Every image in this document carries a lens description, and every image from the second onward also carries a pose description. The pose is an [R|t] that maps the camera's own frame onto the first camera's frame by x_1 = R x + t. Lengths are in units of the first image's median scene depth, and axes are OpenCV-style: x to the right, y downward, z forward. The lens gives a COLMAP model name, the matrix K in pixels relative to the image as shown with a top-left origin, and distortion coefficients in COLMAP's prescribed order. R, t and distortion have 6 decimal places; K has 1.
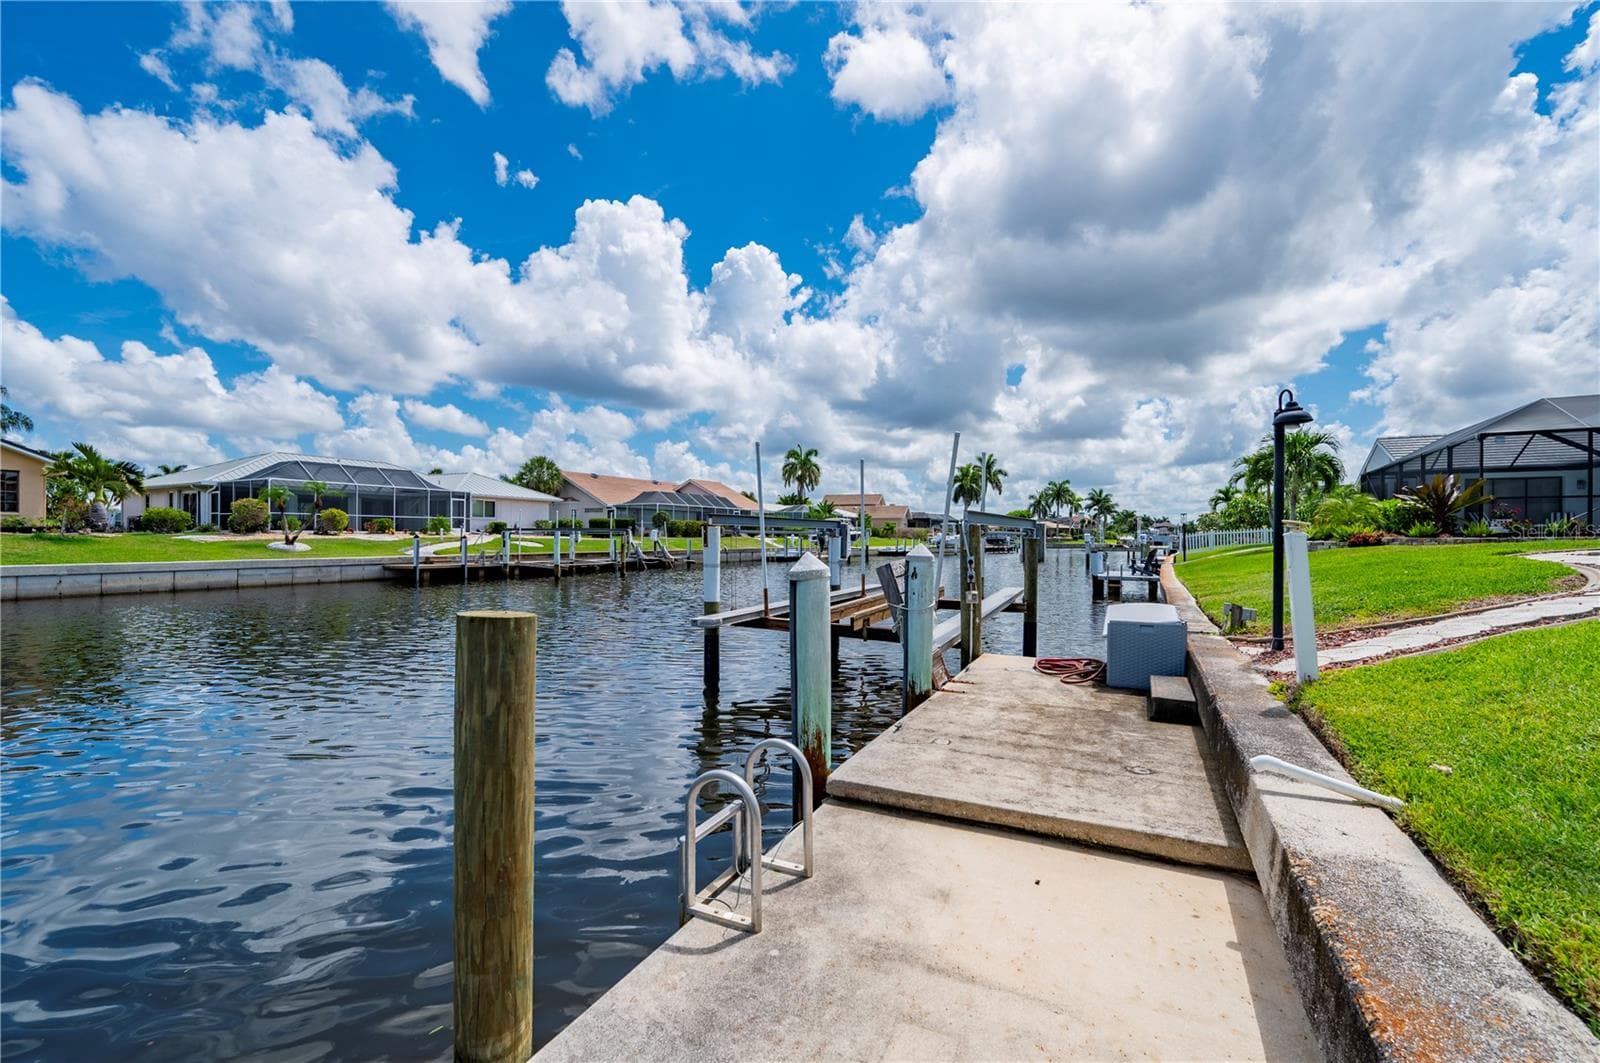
lens RADIAL K [[686.0, 0, 800.3], [0, 686.0, 535.8], [0, 0, 1]] dist [-0.002400, -0.000592]
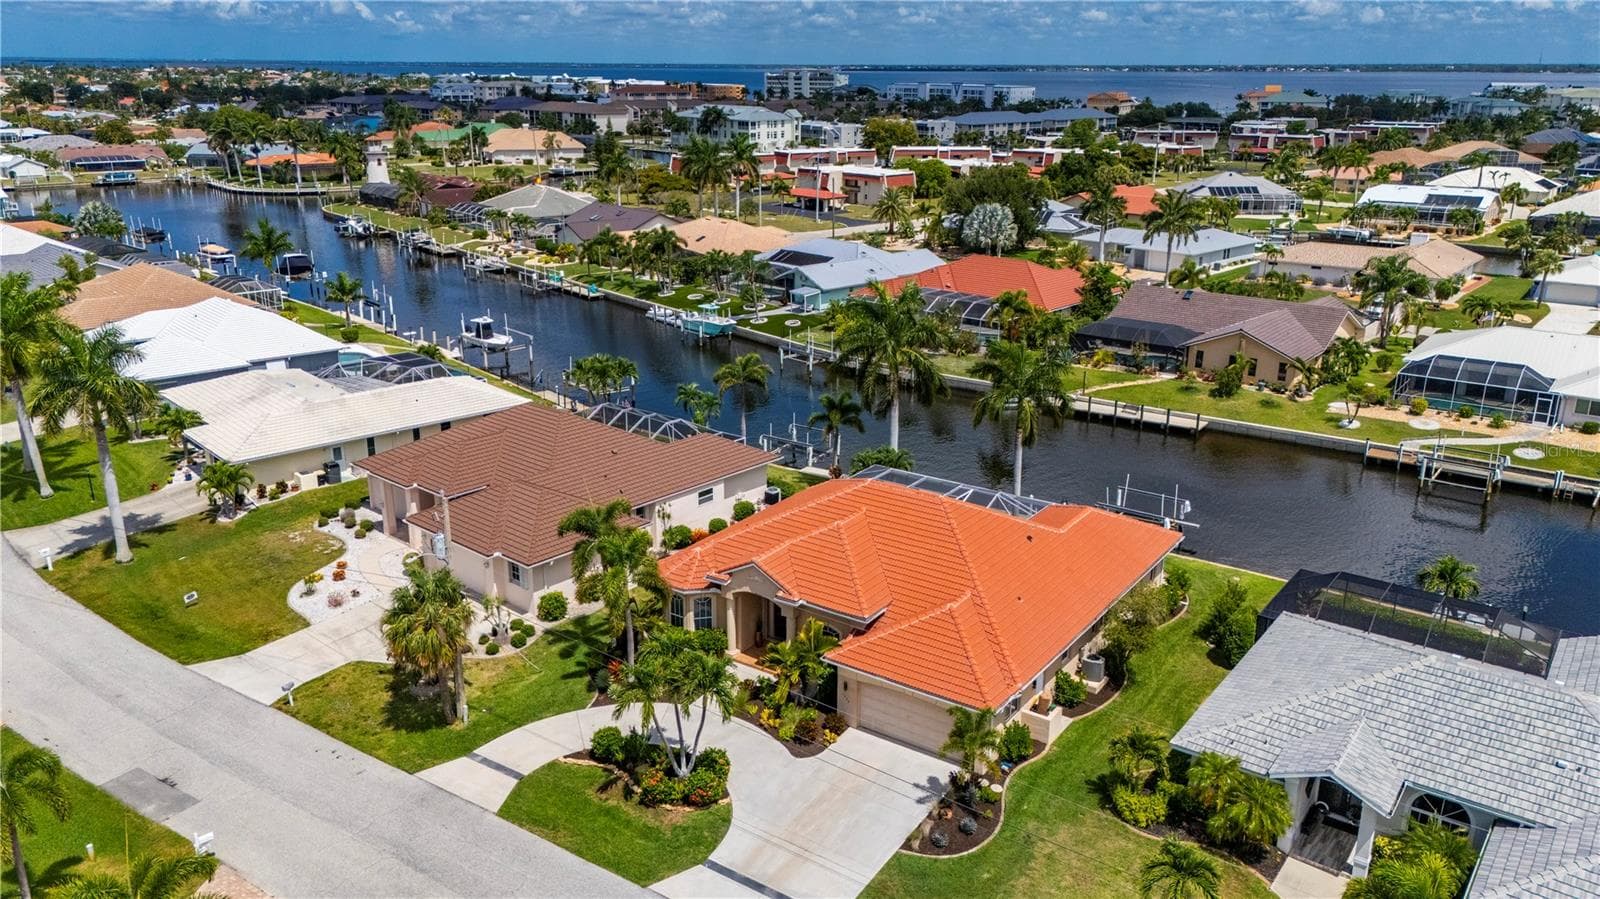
lens RADIAL K [[1195.4, 0, 797.5], [0, 1195.4, 446.3], [0, 0, 1]] dist [0.067047, -0.061324]
pose [[-0.155737, 0.294584, -0.942850, 1.852080], [-0.000946, 0.954451, 0.298365, -0.644523], [0.987798, 0.047359, -0.148365, 0.009543]]
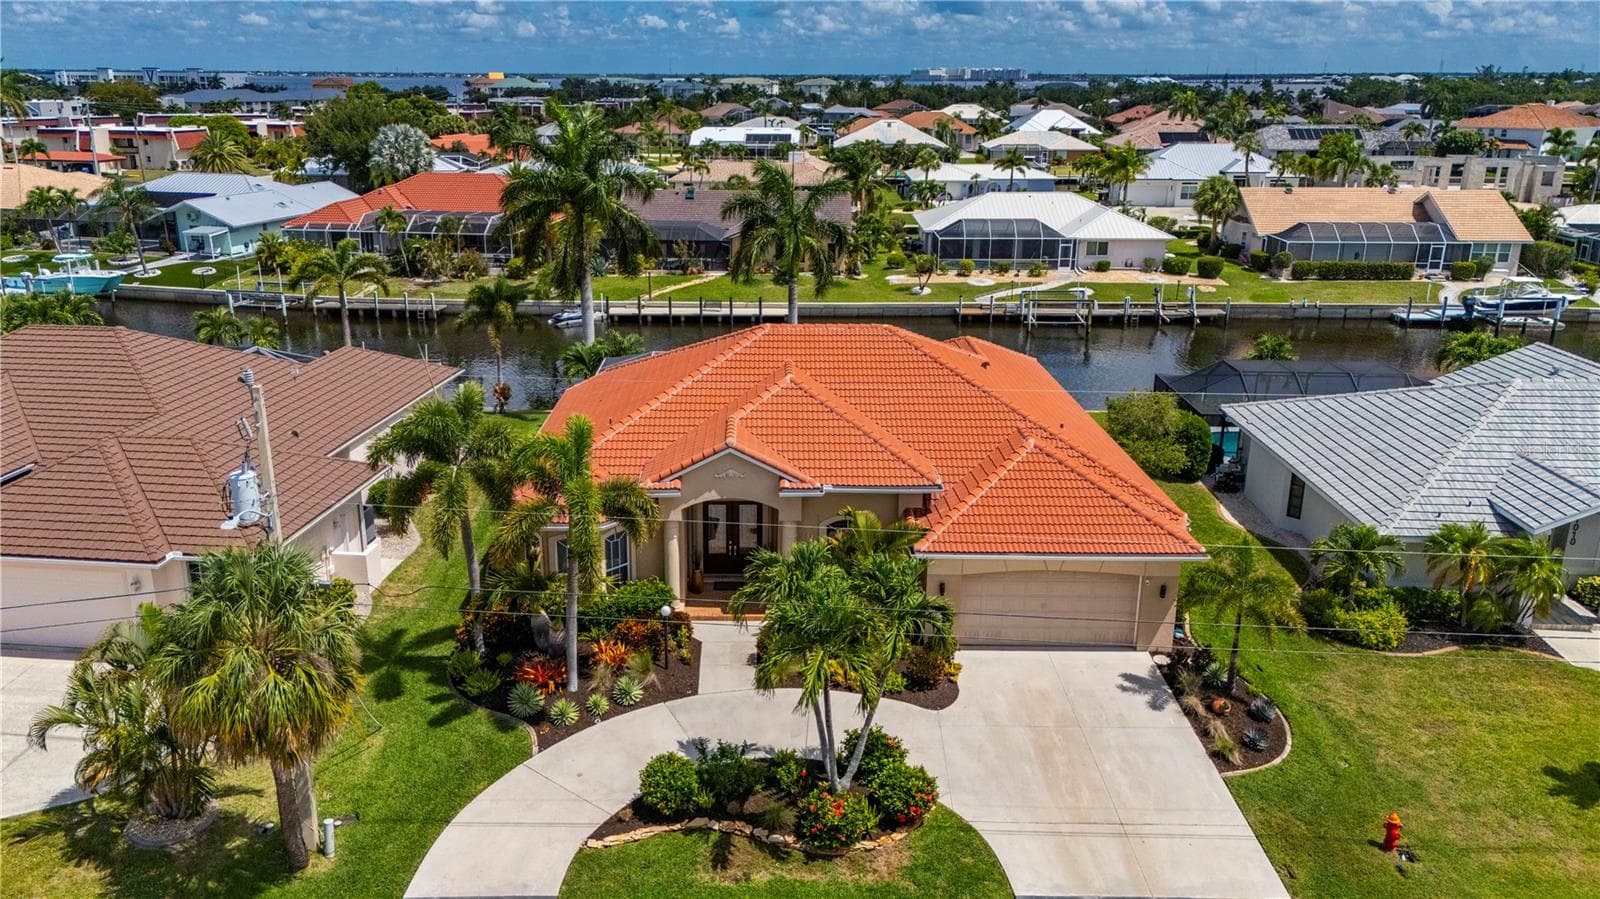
lens RADIAL K [[1199.9, 0, 765.7], [0, 1199.9, 449.2], [0, 0, 1]] dist [0.046746, -0.006307]
pose [[0.435086, 0.264004, -0.860815, 1.380580], [0.003032, 0.955613, 0.294610, -0.373275], [0.900384, -0.130790, 0.414973, -0.535145]]
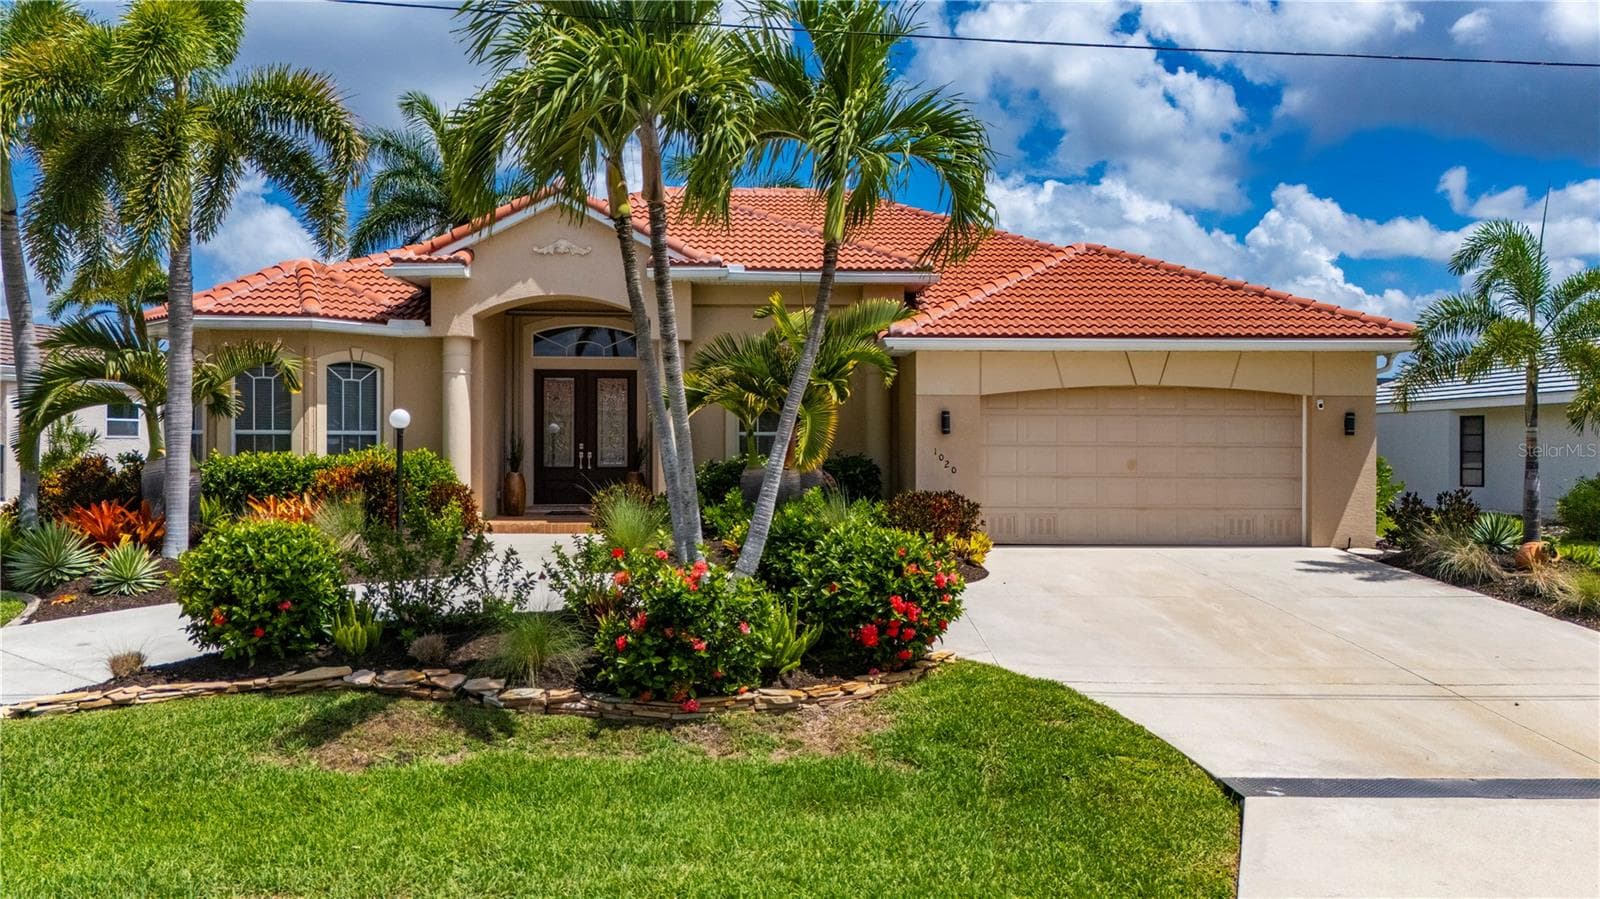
lens RADIAL K [[1171.4, 0, 799.3], [0, 1171.4, 452.7], [0, 0, 1]] dist [0.082207, -0.087324]
pose [[0.473530, 0.004385, -0.880767, 1.115366], [0.002443, 0.999977, 0.006292, -0.041716], [0.880774, -0.005131, 0.473509, -0.355601]]
